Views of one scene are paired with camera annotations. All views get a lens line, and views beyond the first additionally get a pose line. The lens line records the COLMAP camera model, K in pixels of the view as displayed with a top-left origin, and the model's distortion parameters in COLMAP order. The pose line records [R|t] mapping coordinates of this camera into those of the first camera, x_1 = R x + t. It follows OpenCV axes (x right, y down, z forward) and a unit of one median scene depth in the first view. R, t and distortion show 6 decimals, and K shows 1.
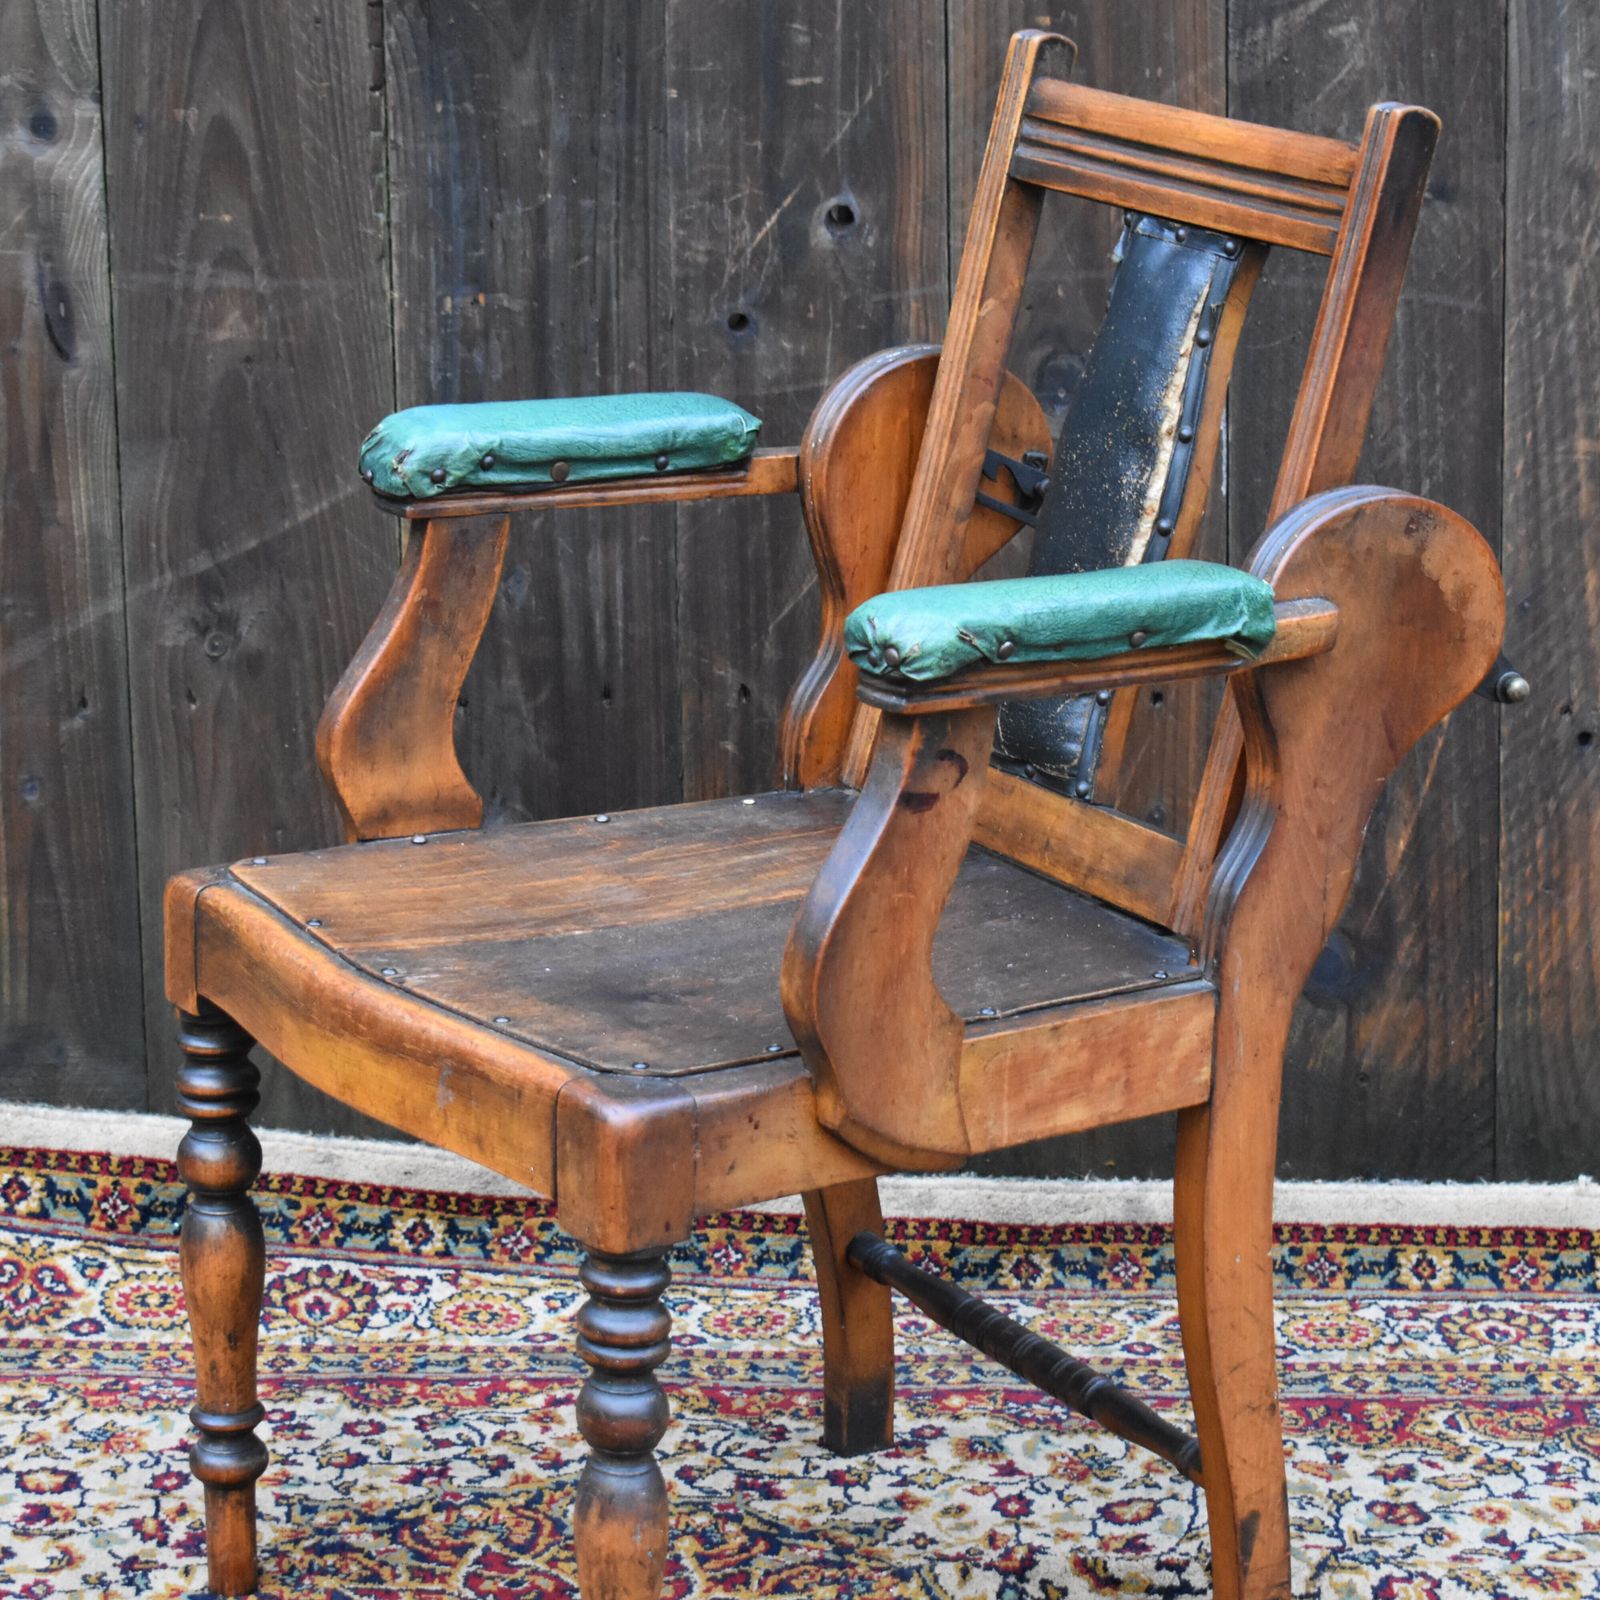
lens RADIAL K [[4581.4, 0, 900.8], [0, 4581.4, 765.6], [0, 0, 1]] dist [0.030995, -0.018309]
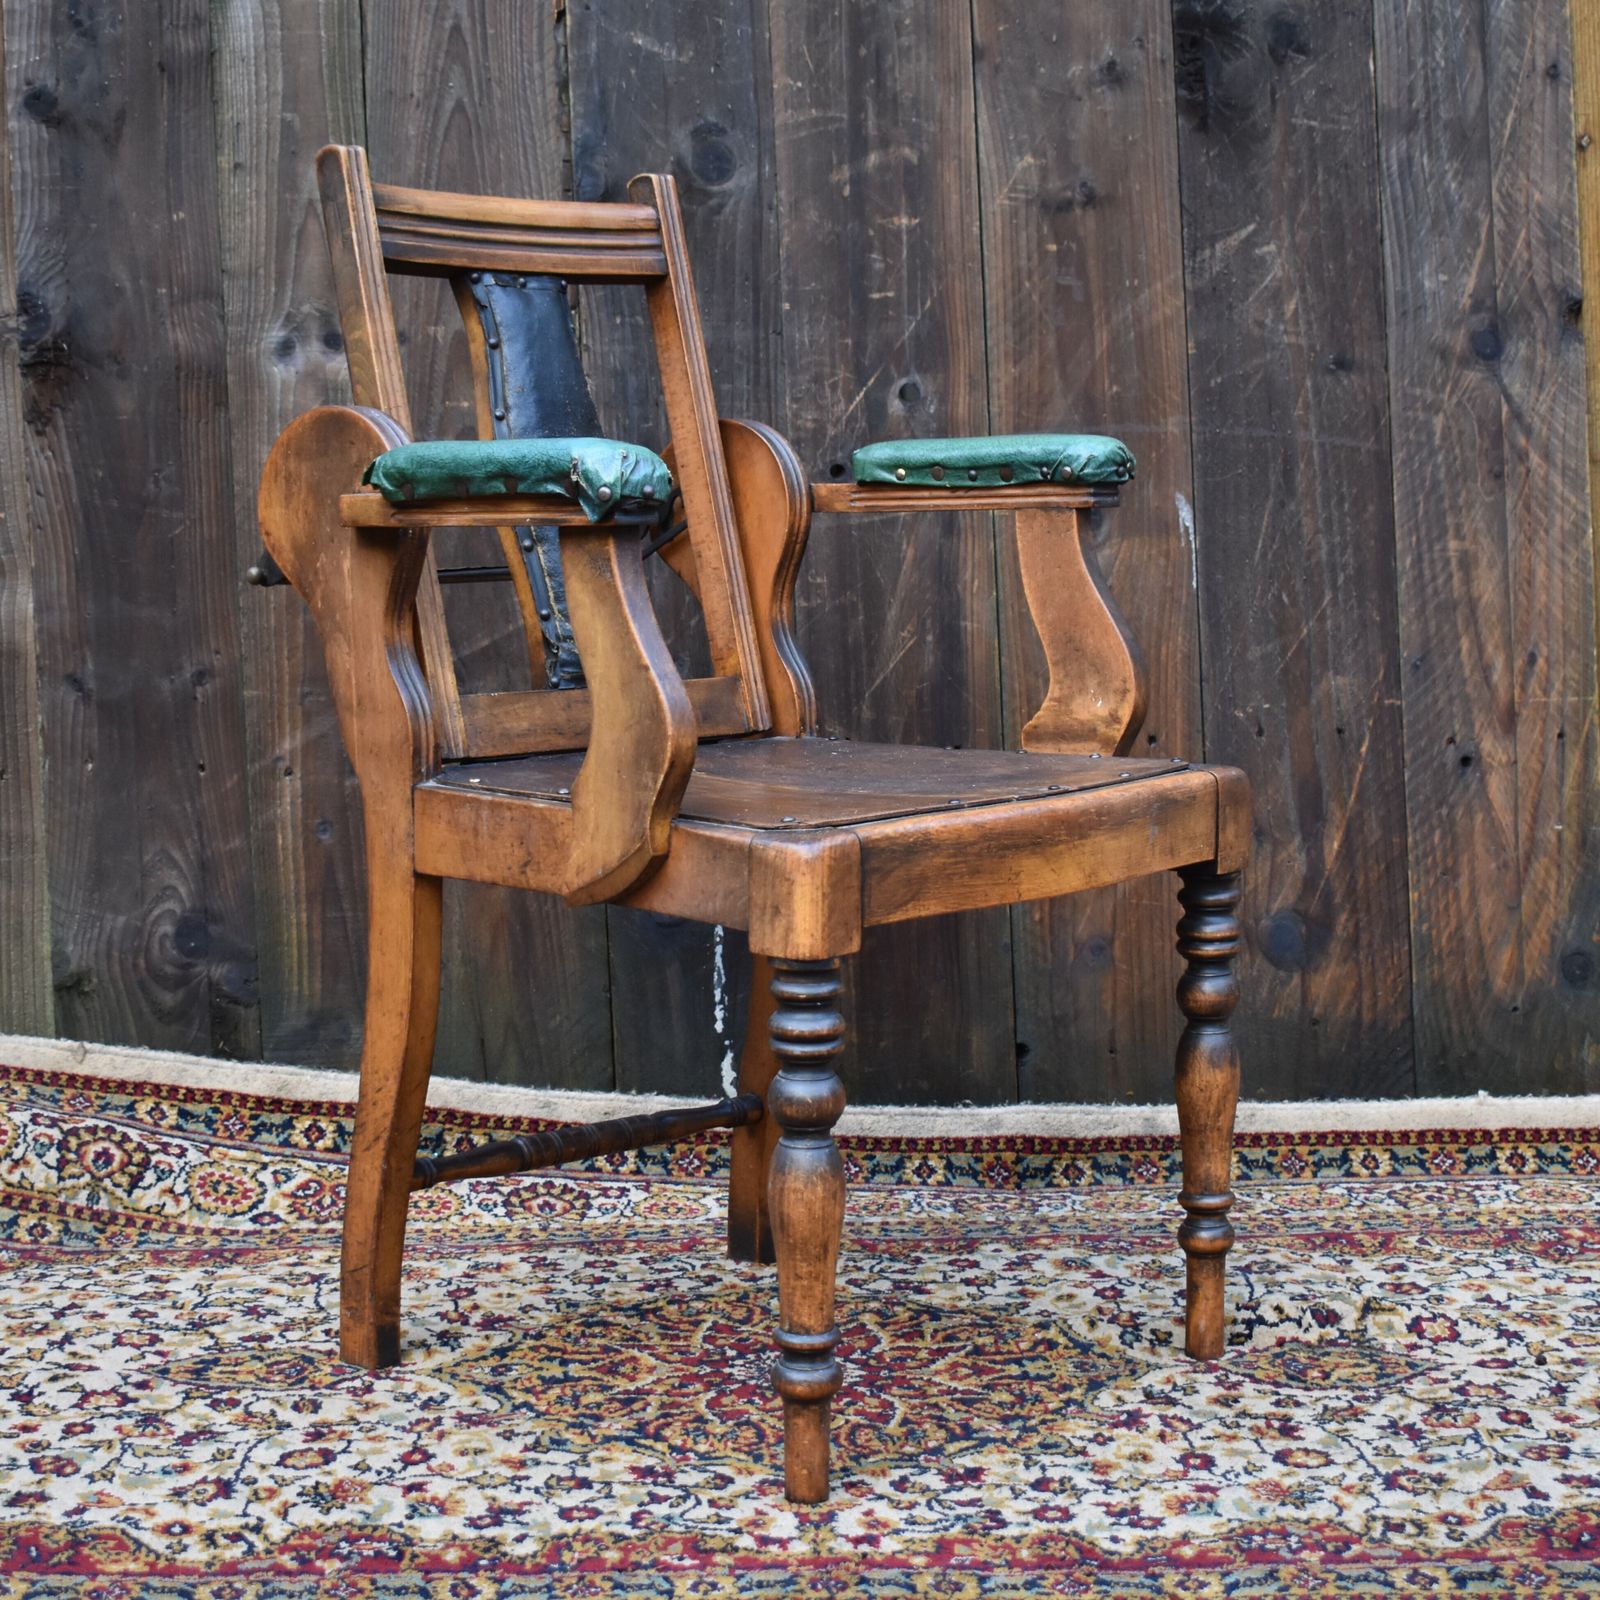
lens RADIAL K [[3021.6, 0, 729.8], [0, 3021.6, 799.5], [0, 0, 1]] dist [-0.051250, 0.032148]
pose [[0.999481, -0.031527, 0.006638, -0.076165], [0.032160, 0.988620, -0.146958, 0.131191], [-0.001929, 0.147095, 0.989120, 0.120443]]
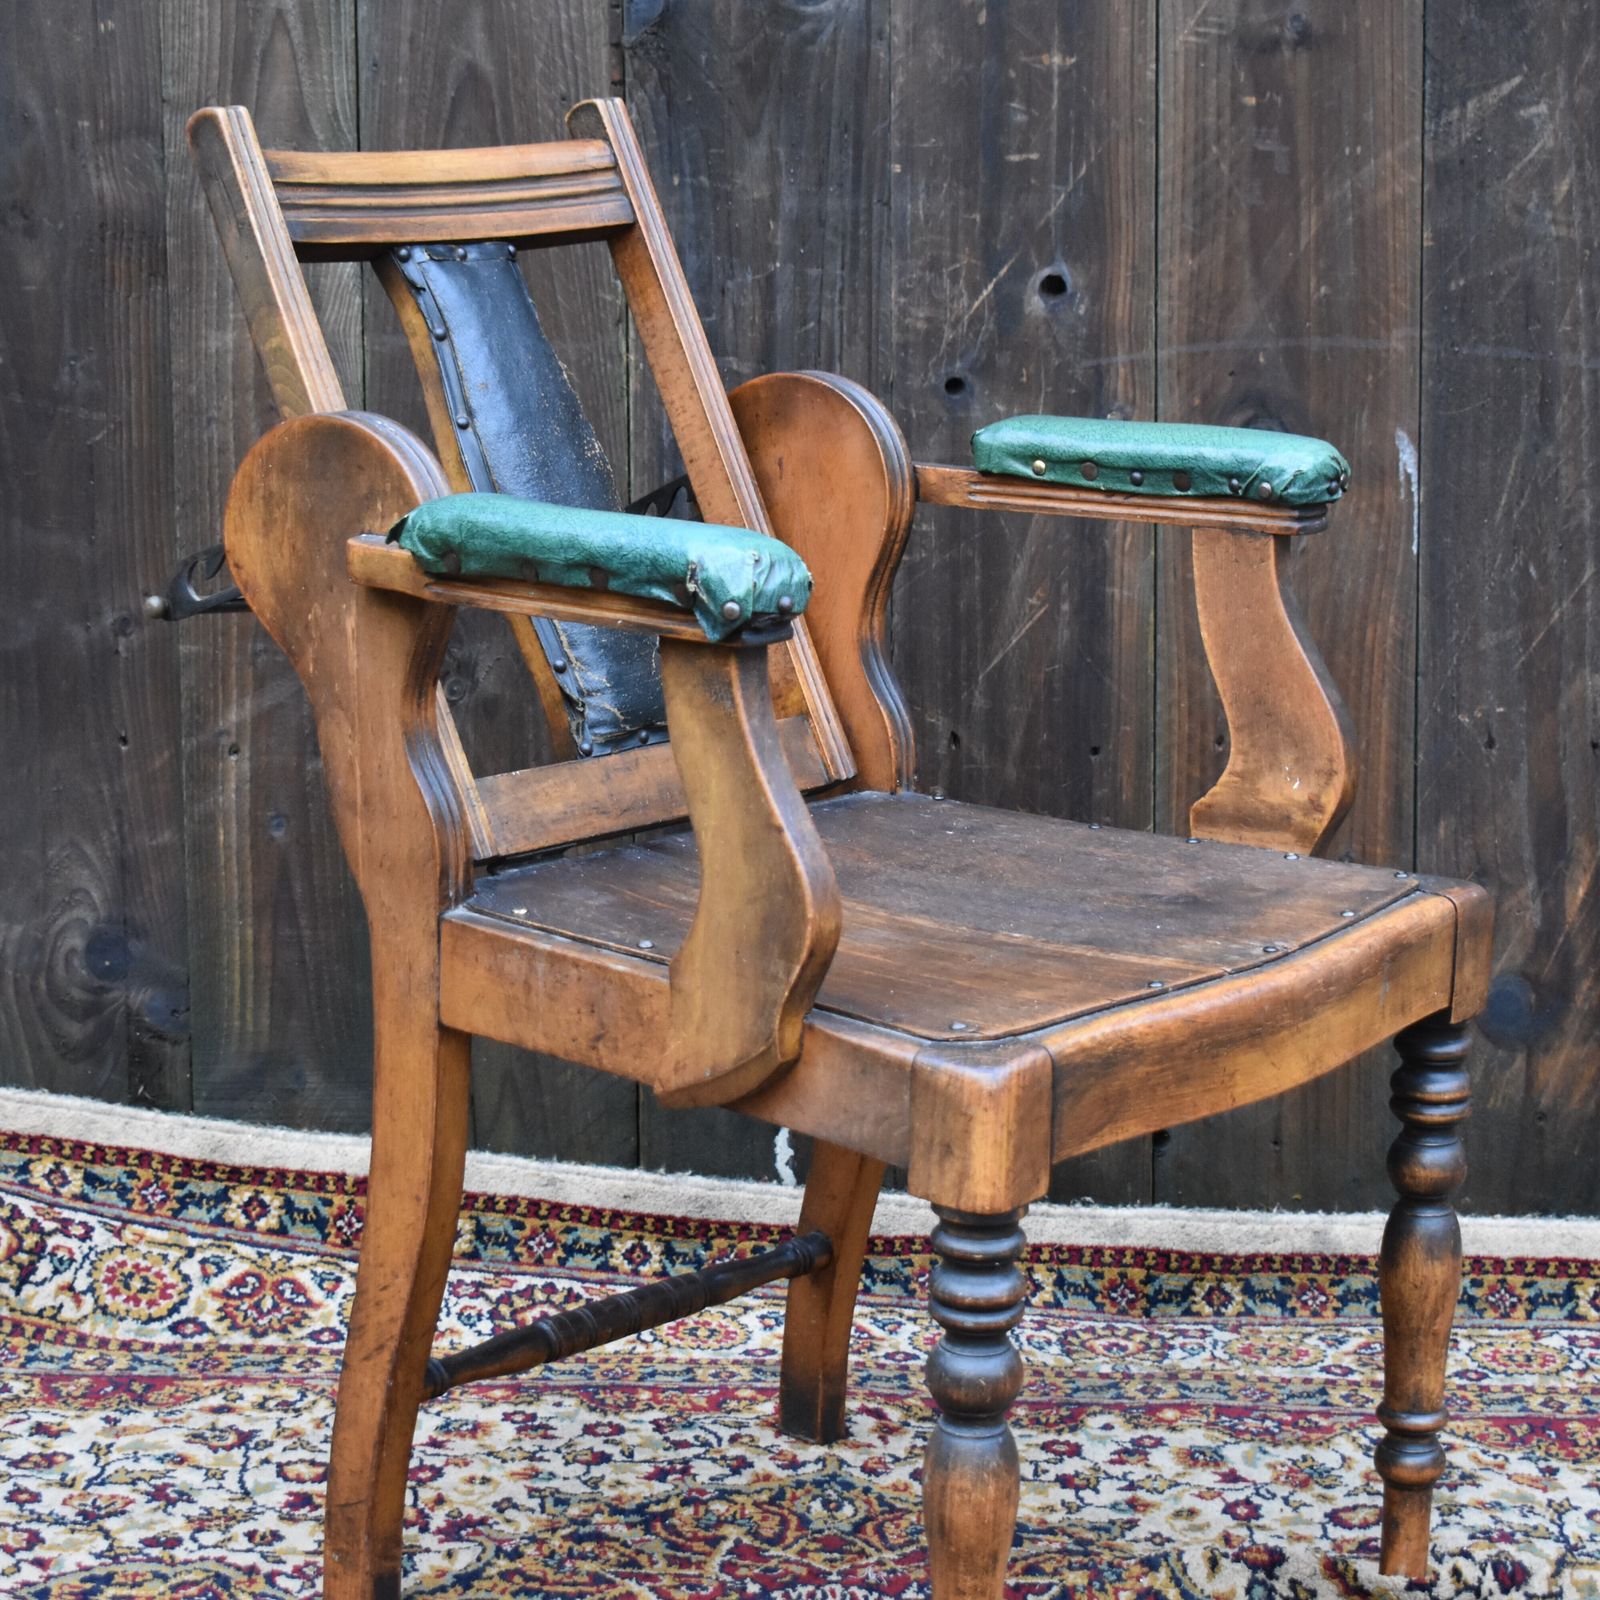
lens RADIAL K [[3976.2, 0, 731.0], [0, 3976.2, 774.5], [0, 0, 1]] dist [0.022098, -0.227090]
pose [[0.999479, 0.008135, -0.031240, -0.057168], [-0.009720, 0.998655, -0.050937, 0.039273], [0.030783, 0.051214, 0.998213, 0.089506]]
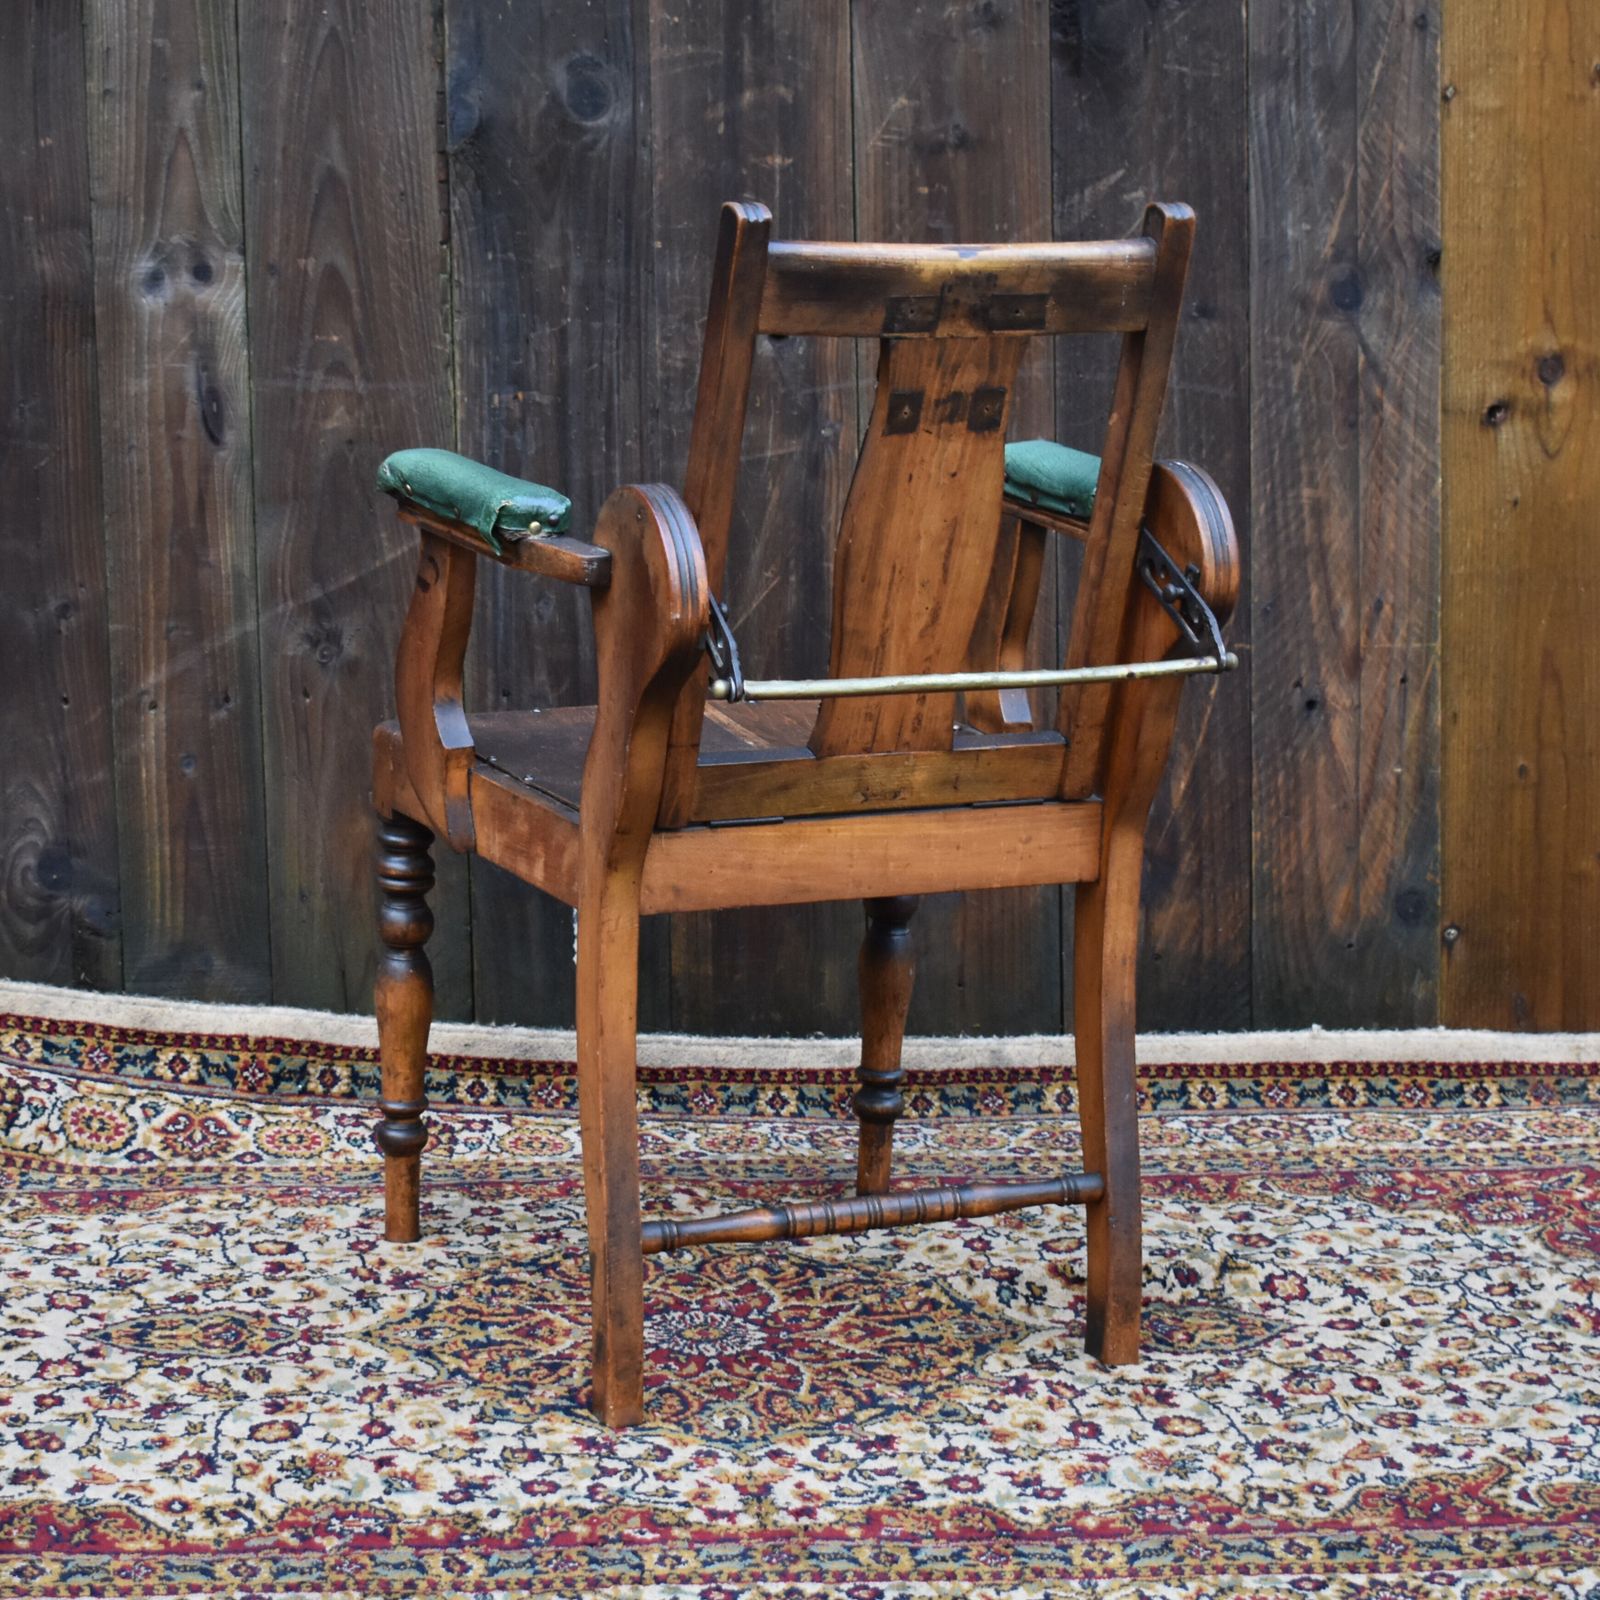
lens RADIAL K [[3597.5, 0, 621.5], [0, 3597.5, 762.3], [0, 0, 1]] dist [-0.039834, 0.047055]
pose [[0.996056, -0.021801, 0.086005, -0.154316], [0.026690, 0.998068, -0.056108, 0.067636], [-0.084616, 0.058182, 0.994714, -0.062471]]
